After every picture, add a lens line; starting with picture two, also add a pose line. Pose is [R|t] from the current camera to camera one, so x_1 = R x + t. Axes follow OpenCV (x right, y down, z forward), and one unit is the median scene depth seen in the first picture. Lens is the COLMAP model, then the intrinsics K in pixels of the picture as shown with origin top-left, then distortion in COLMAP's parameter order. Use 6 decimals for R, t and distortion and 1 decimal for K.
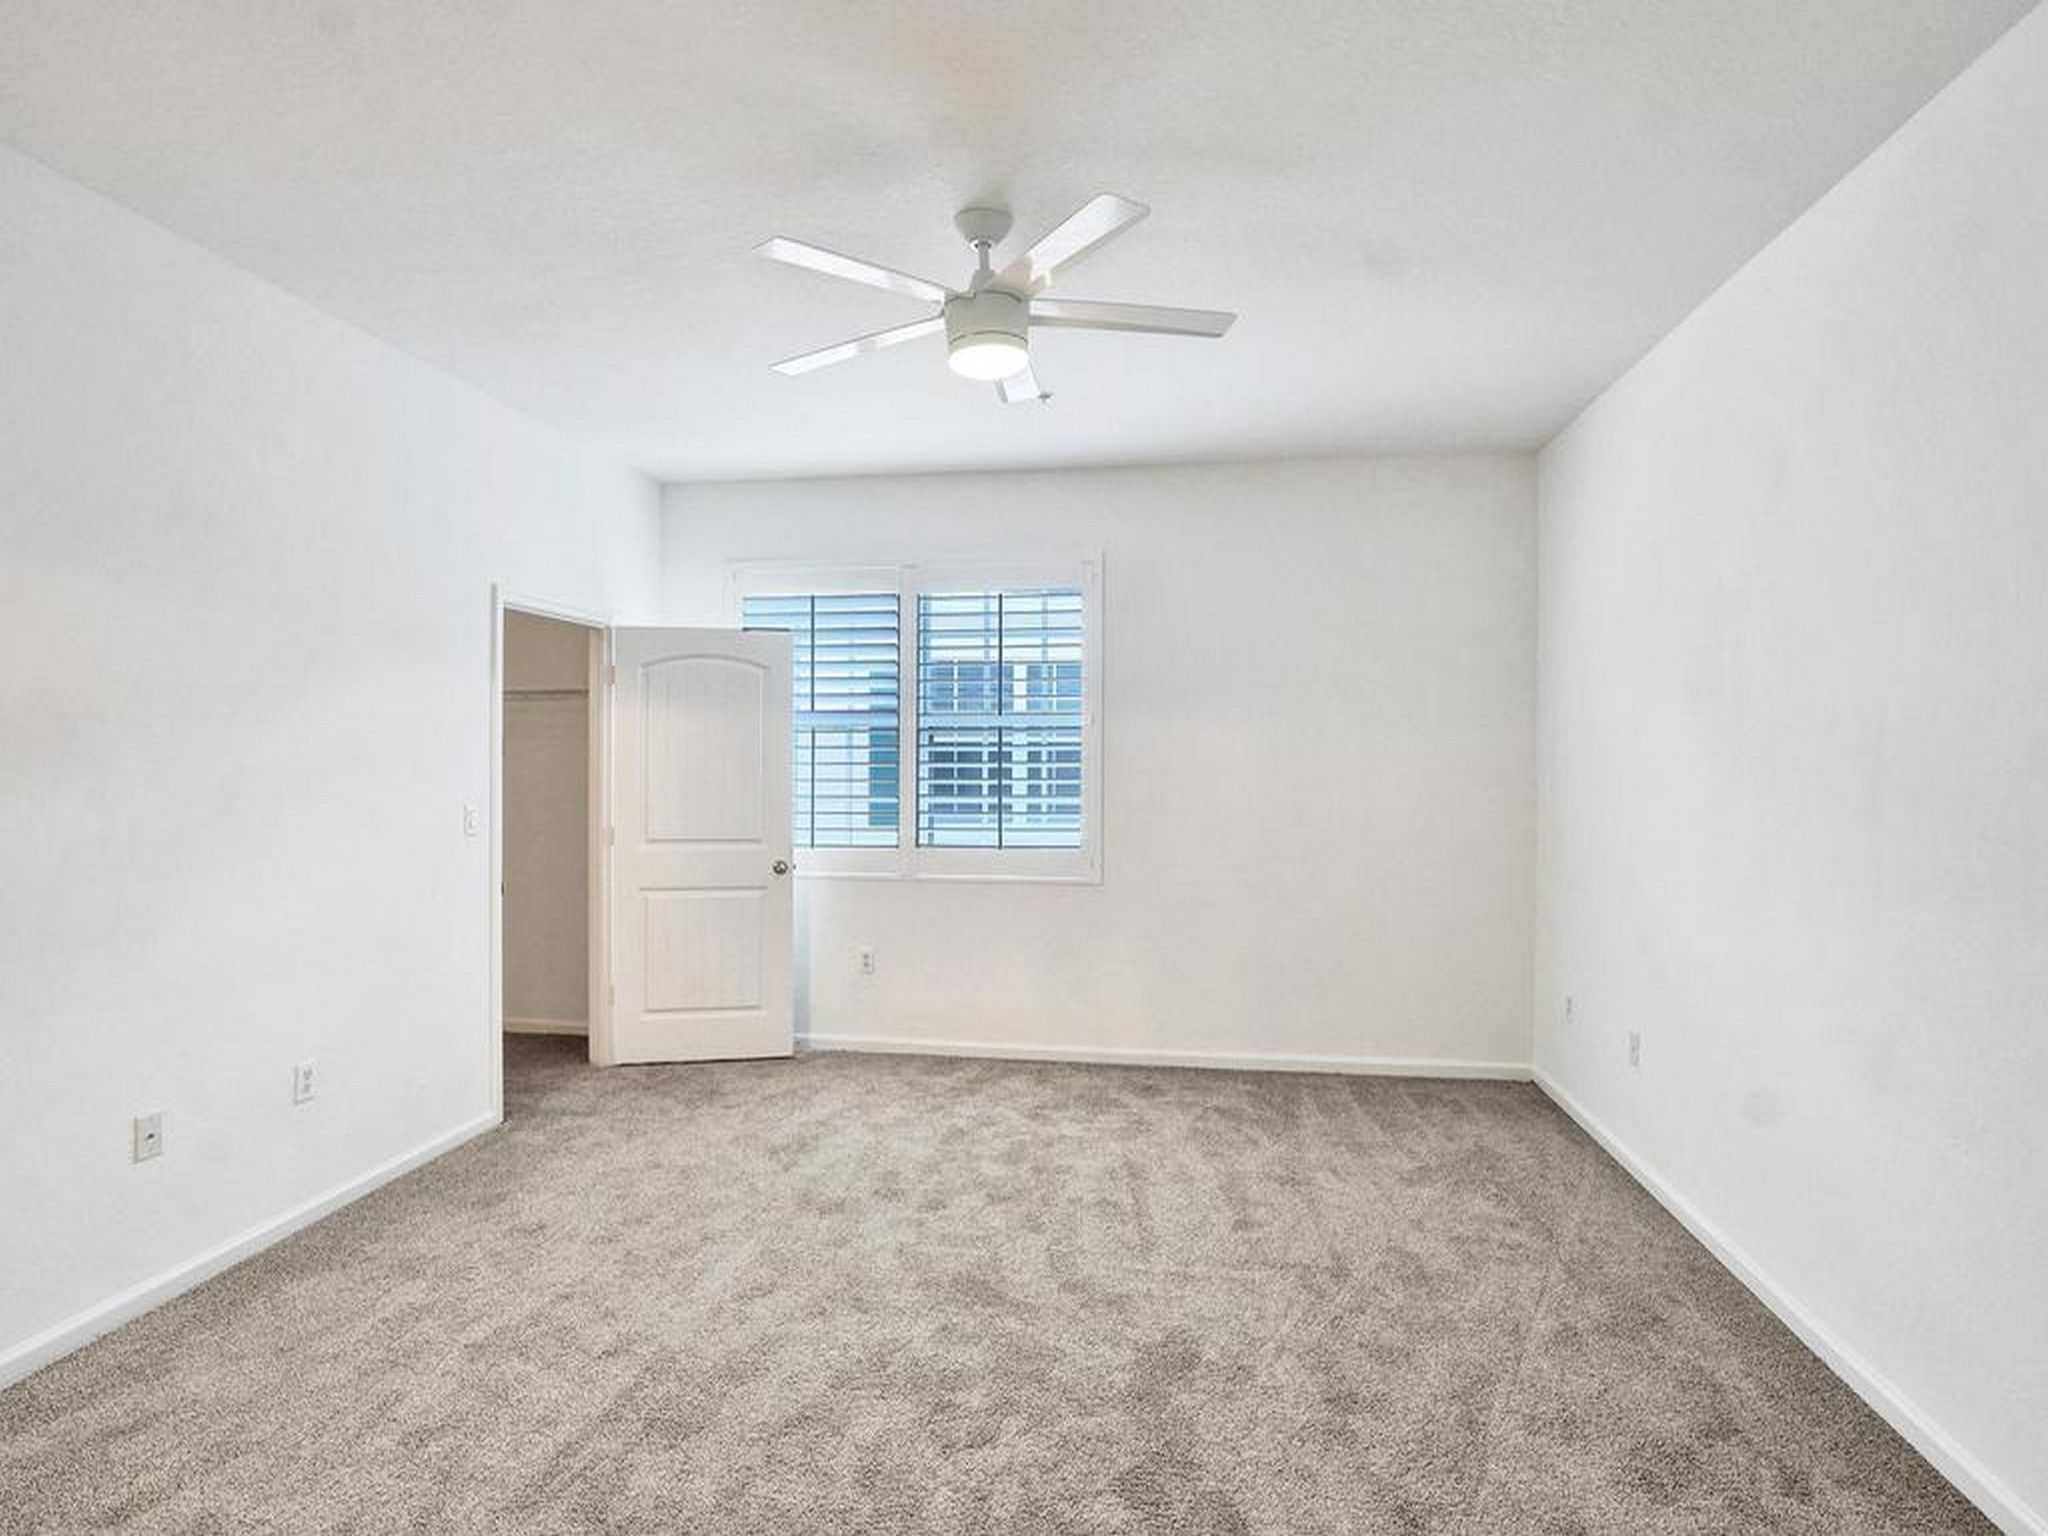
lens RADIAL K [[1094.8, 0, 1024.1], [0, 1094.8, 761.1], [0, 0, 1]] dist [-0.021646, -0.000302]
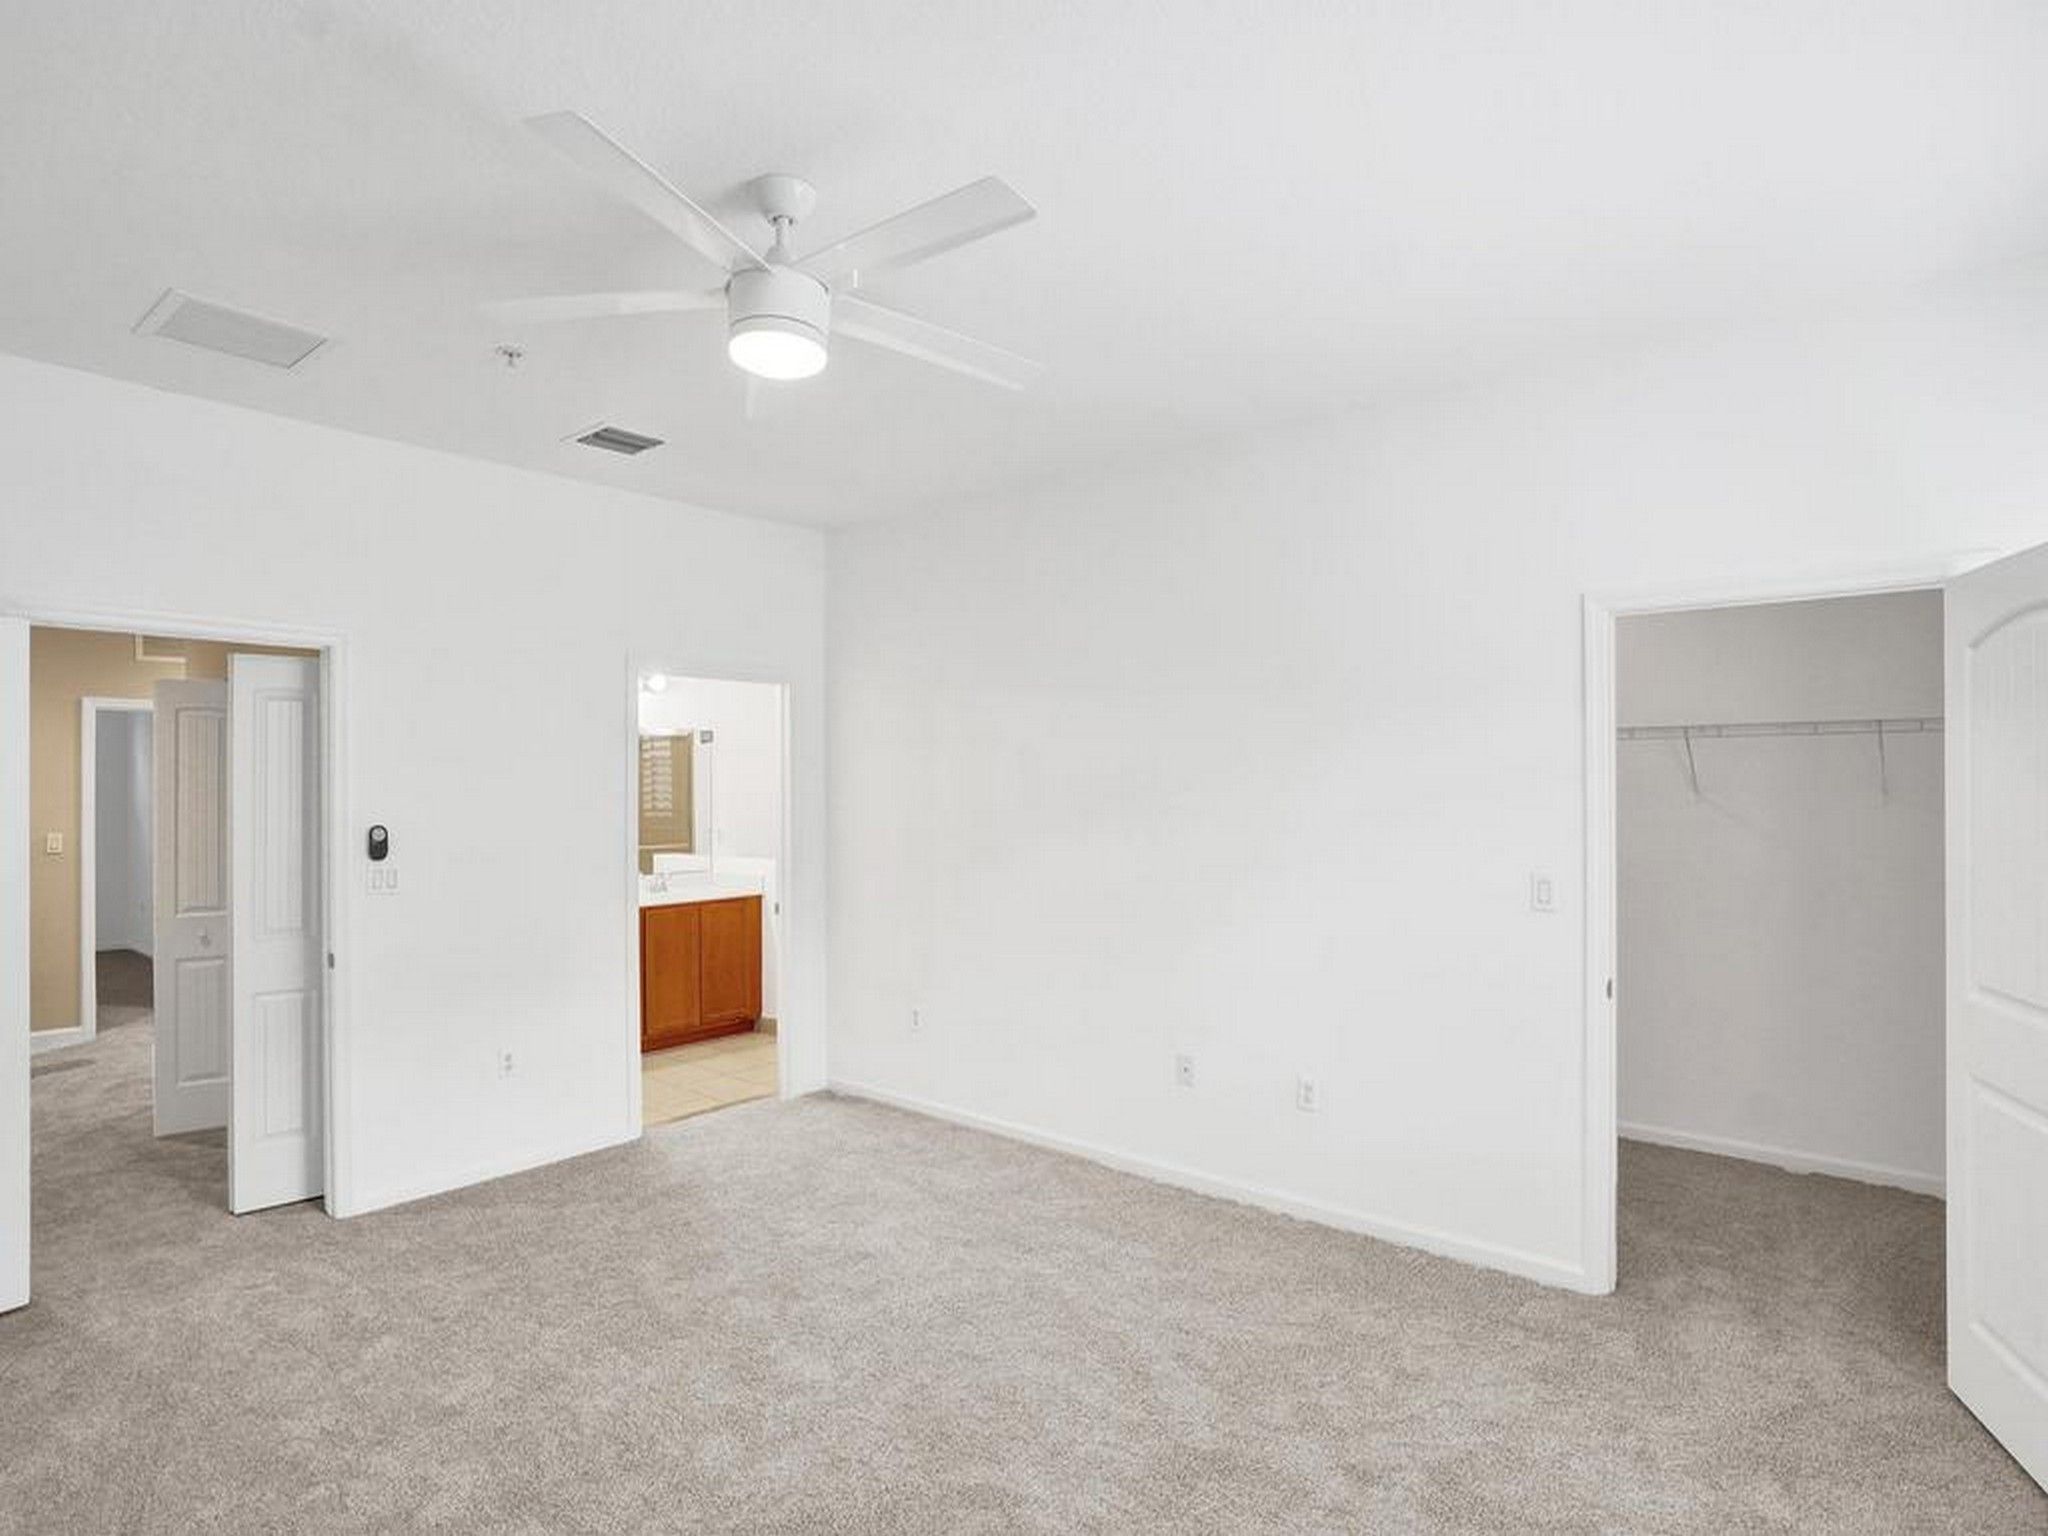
lens RADIAL K [[1094.8, 0, 1026.4], [0, 1094.8, 781.6], [0, 0, 1]] dist [-0.021646, -0.000302]
pose [[-0.510946, -0.003940, -0.859604, 0.401400], [-0.000234, 0.999990, -0.004444, -0.025686], [0.859613, -0.002069, -0.510942, 1.093227]]
